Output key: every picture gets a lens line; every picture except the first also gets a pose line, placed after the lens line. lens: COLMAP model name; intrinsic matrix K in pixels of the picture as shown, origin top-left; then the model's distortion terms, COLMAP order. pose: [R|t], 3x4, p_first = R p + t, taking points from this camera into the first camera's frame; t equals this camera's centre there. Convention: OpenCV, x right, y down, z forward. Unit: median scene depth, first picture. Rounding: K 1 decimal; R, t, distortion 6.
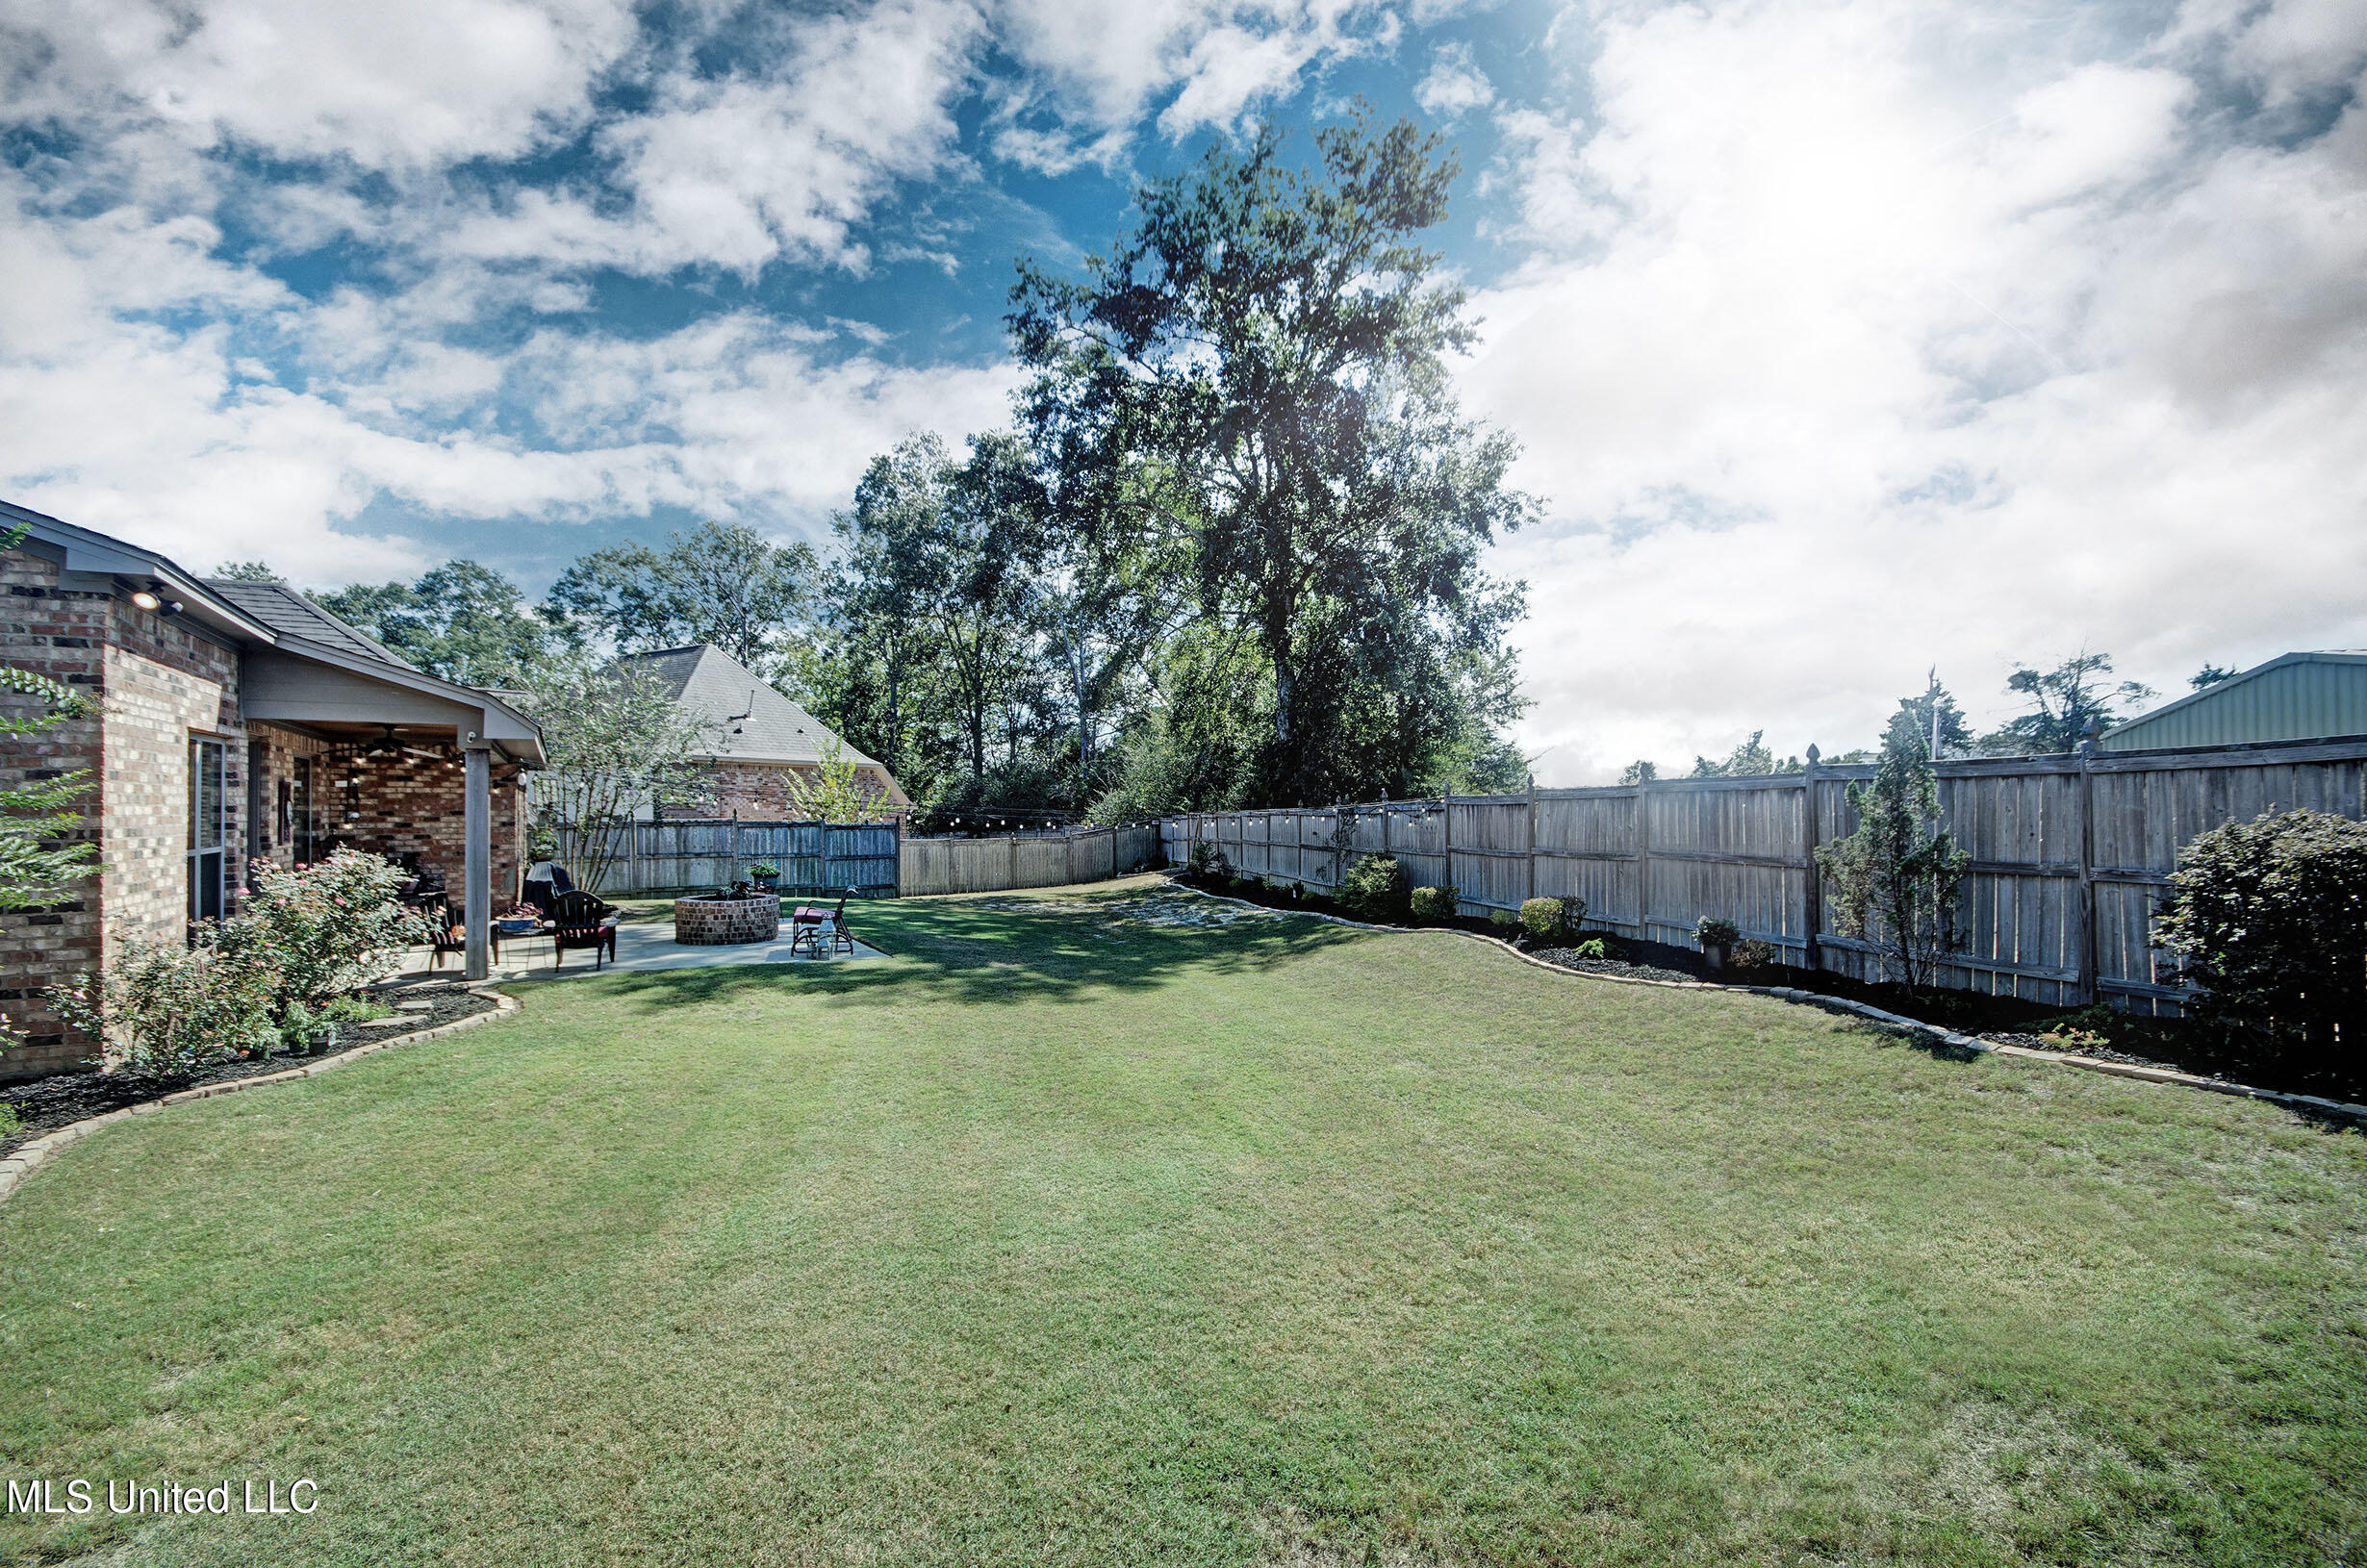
lens RADIAL K [[1047.5, 0, 1175.3], [0, 1047.5, 772.4], [0, 0, 1]] dist [-0.001322, -0.004082]
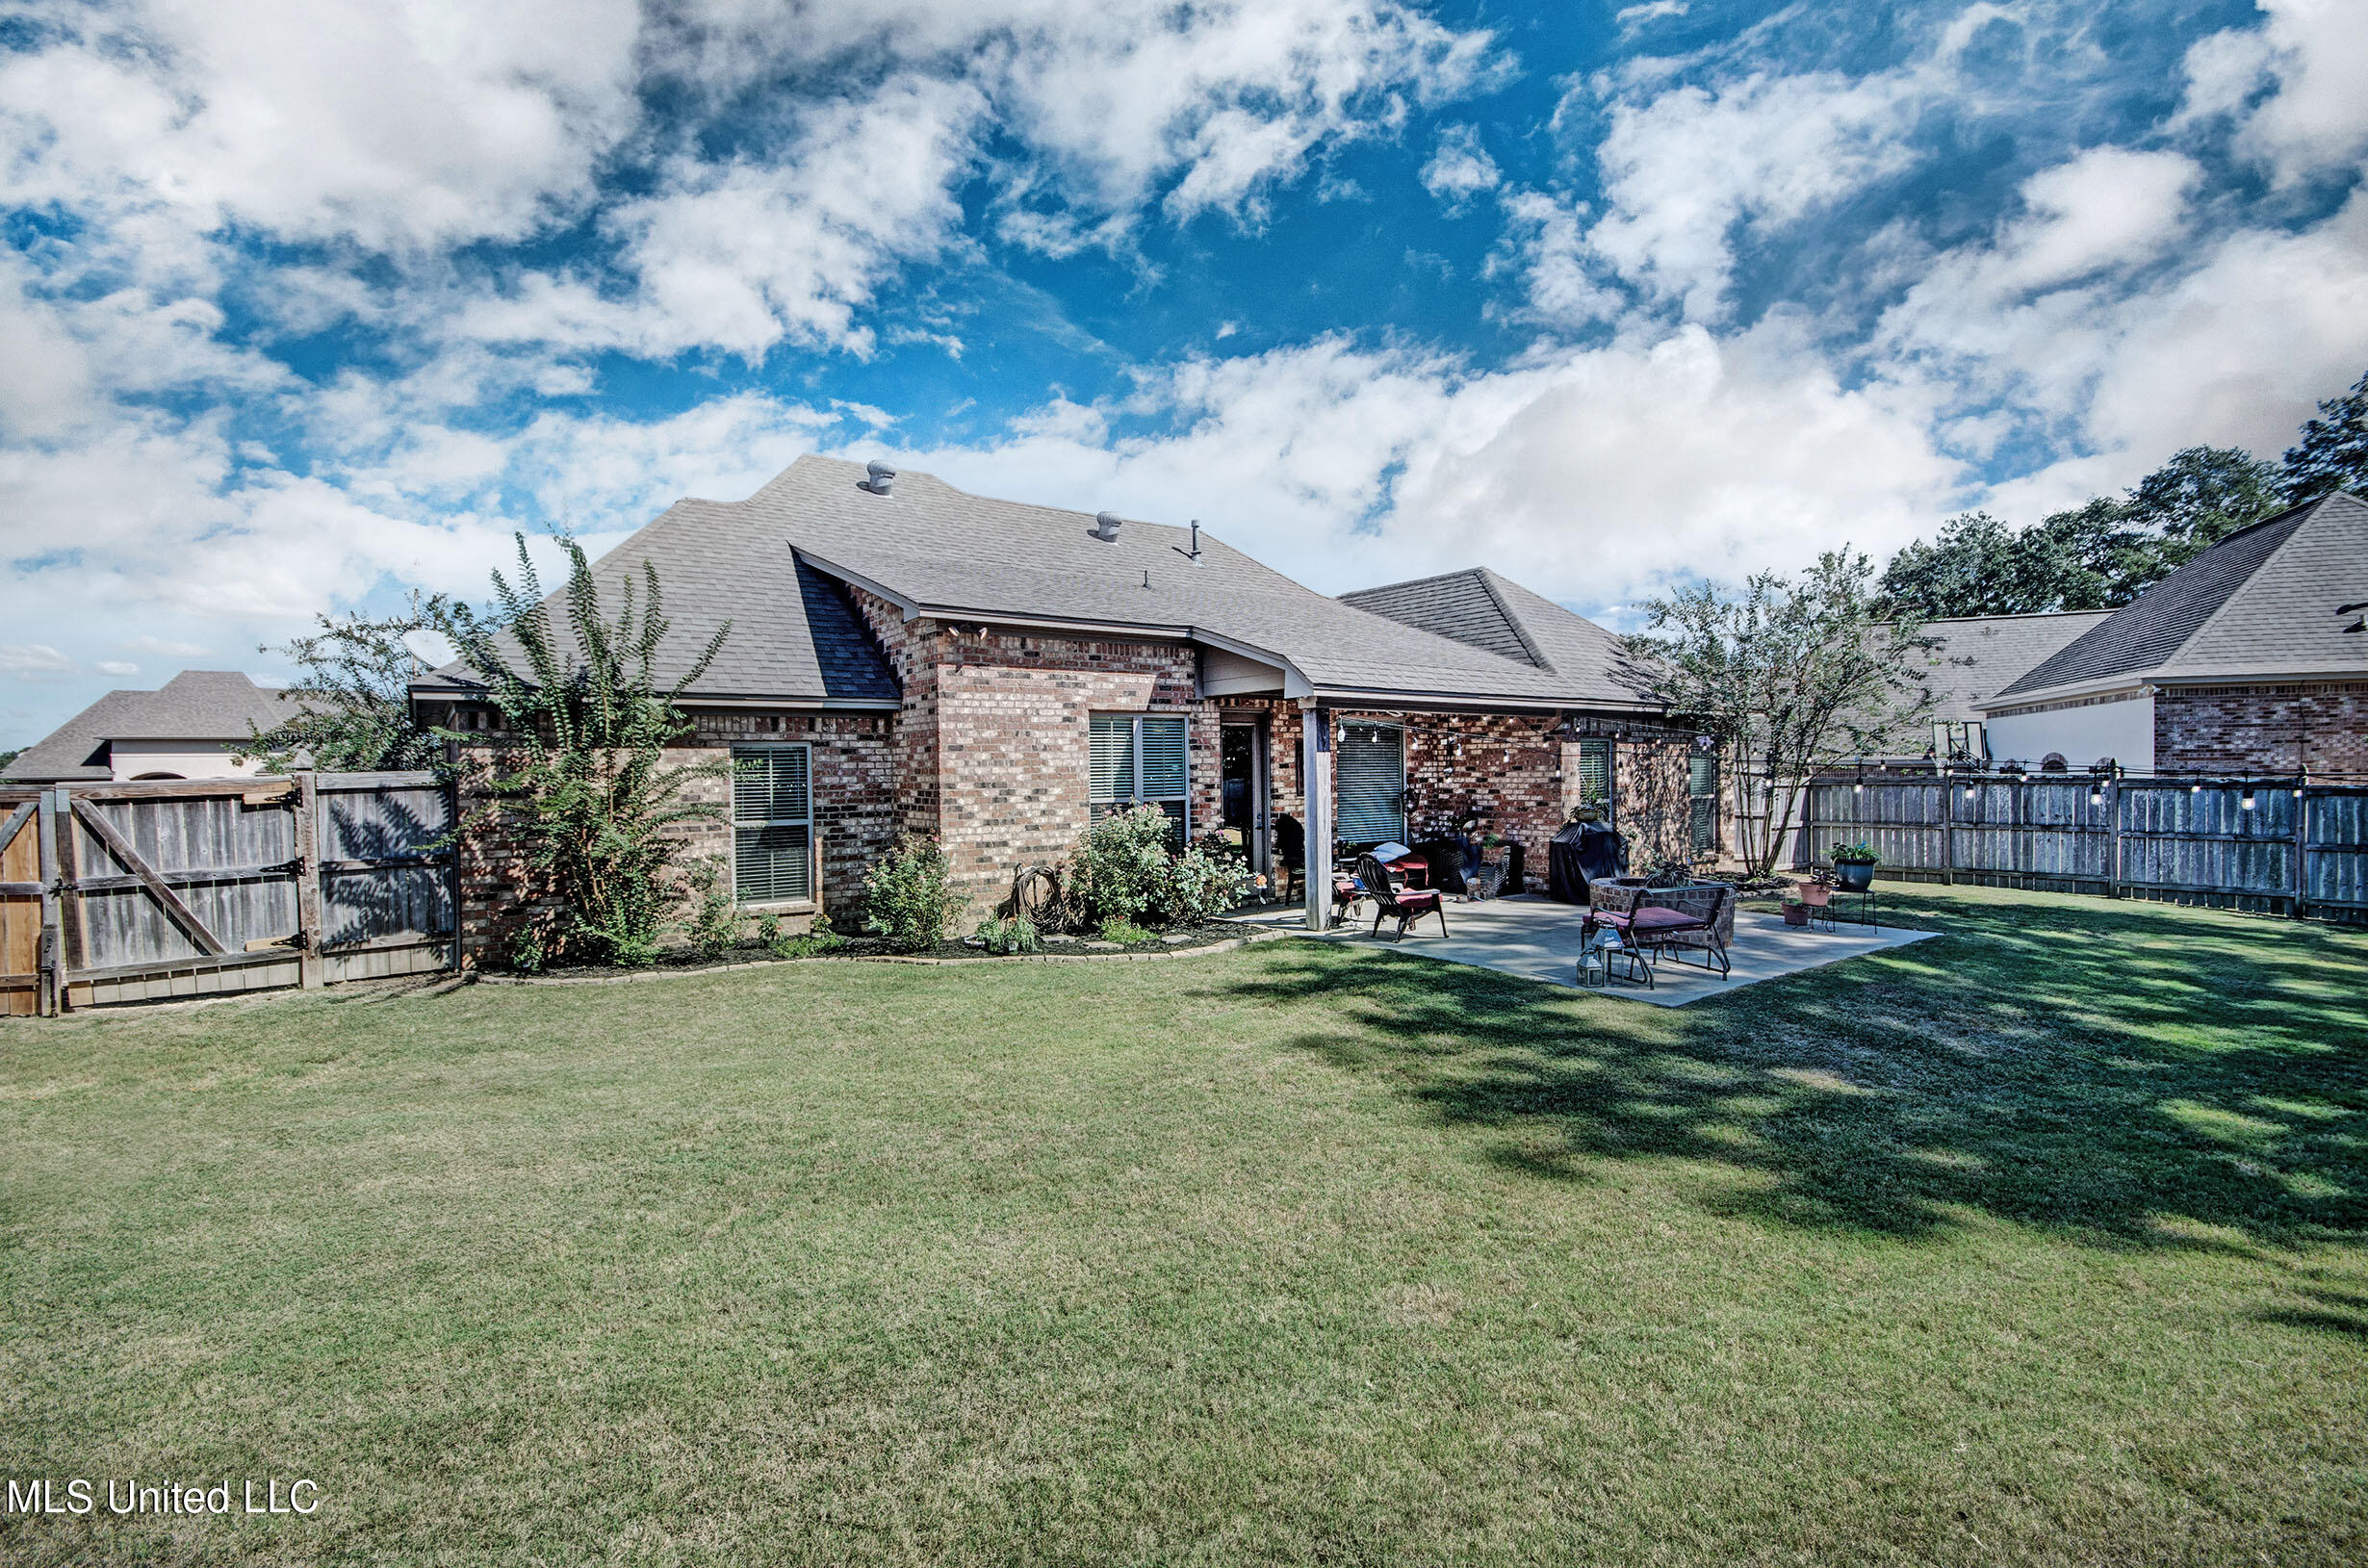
lens RADIAL K [[1048.0, 0, 1175.8], [0, 1048.0, 772.4], [0, 0, 1]] dist [-0.001322, -0.004082]
pose [[0.071532, 0.006578, -0.997417, 0.289863], [0.042445, 0.999052, 0.009633, 0.019685], [0.996535, -0.043024, 0.071185, 0.614596]]
